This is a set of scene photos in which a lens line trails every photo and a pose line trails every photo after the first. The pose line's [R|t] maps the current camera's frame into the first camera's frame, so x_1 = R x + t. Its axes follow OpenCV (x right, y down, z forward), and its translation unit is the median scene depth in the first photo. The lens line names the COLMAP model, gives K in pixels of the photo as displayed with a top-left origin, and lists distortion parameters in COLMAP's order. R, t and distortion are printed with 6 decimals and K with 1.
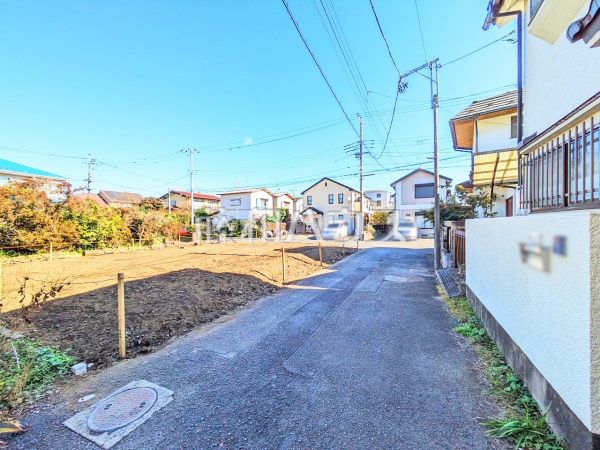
lens RADIAL K [[237.6, 0, 301.4], [0, 237.6, 227.1], [0, 0, 1]] dist [-0.000021, 0.001780]
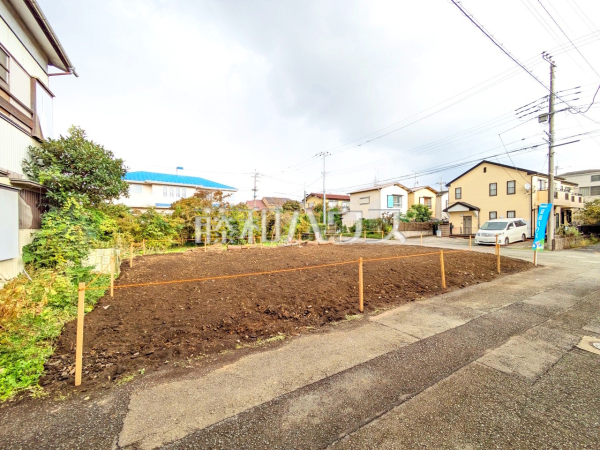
lens RADIAL K [[237.6, 0, 299.4], [0, 237.6, 226.9], [0, 0, 1]] dist [-0.000021, 0.001780]
pose [[0.833335, 0.009316, -0.552690, 0.080856], [-0.008426, 0.999956, 0.004150, -0.003203], [0.552704, 0.001199, 0.833377, 0.168219]]
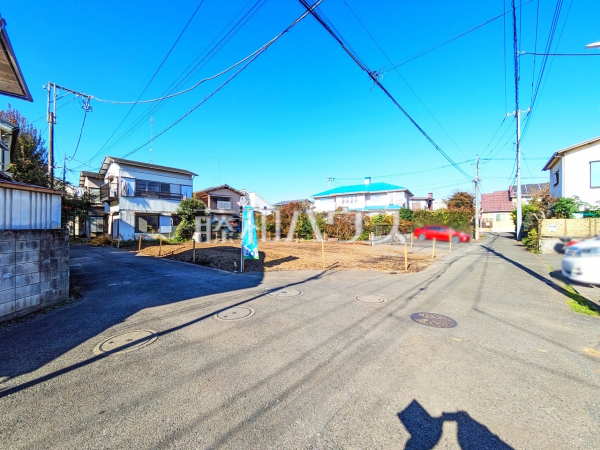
lens RADIAL K [[237.6, 0, 300.6], [0, 237.6, 227.6], [0, 0, 1]] dist [-0.000021, 0.001780]
pose [[-0.221910, 0.014323, -0.974962, 0.889306], [-0.004211, 0.999869, 0.015647, -0.013811], [0.975058, 0.007577, -0.221820, 1.526914]]
